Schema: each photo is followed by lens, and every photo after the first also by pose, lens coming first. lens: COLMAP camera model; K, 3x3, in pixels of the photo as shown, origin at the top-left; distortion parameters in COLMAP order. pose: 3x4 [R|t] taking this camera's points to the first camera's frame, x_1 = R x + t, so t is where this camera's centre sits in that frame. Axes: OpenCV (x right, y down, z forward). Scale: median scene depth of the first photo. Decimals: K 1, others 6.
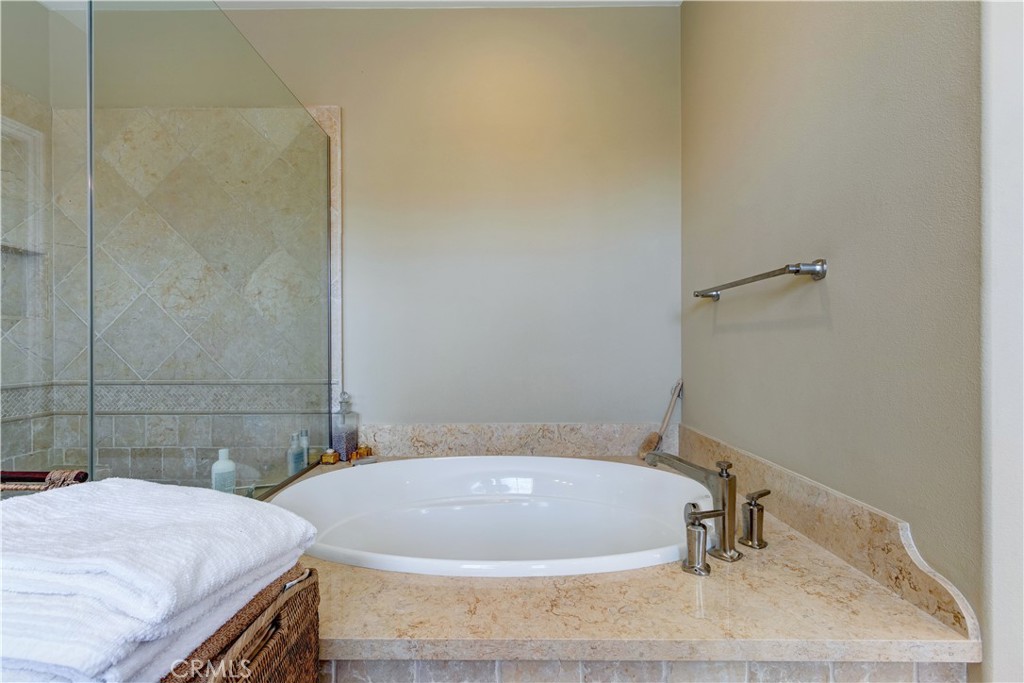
lens RADIAL K [[467.9, 0, 514.9], [0, 467.9, 341.6], [0, 0, 1]] dist [0.005399, -0.000126]
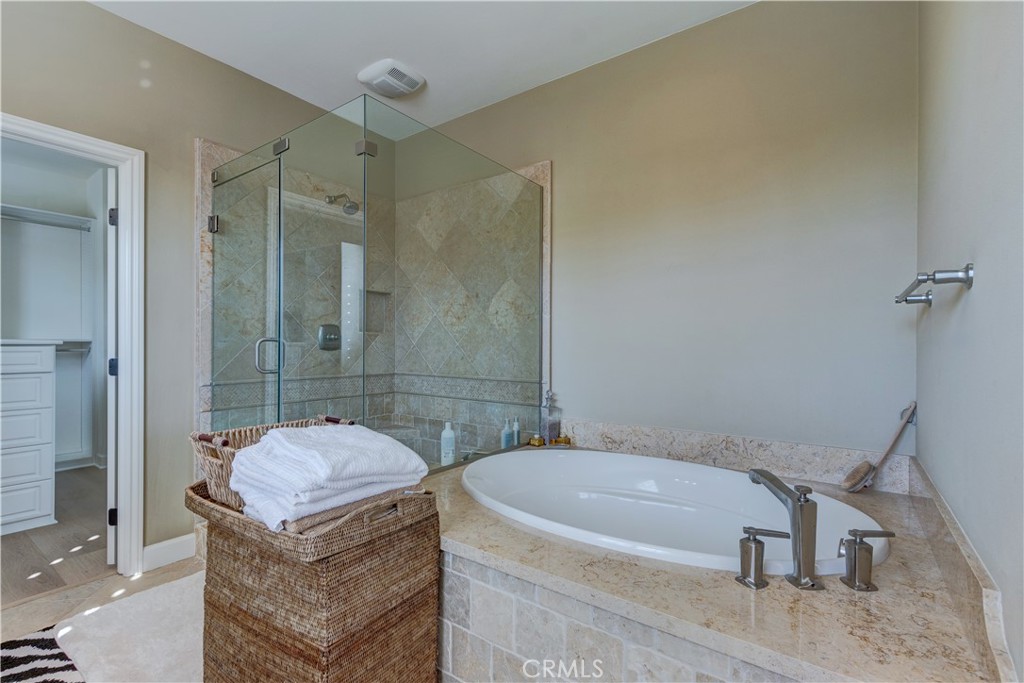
lens RADIAL K [[467.9, 0, 505.4], [0, 467.9, 340.6], [0, 0, 1]] dist [0.005399, -0.000126]
pose [[0.809946, 0.001496, -0.586502, 0.265007], [-0.003962, 0.999988, -0.002921, -0.019814], [0.586490, 0.004689, 0.809943, -0.074712]]
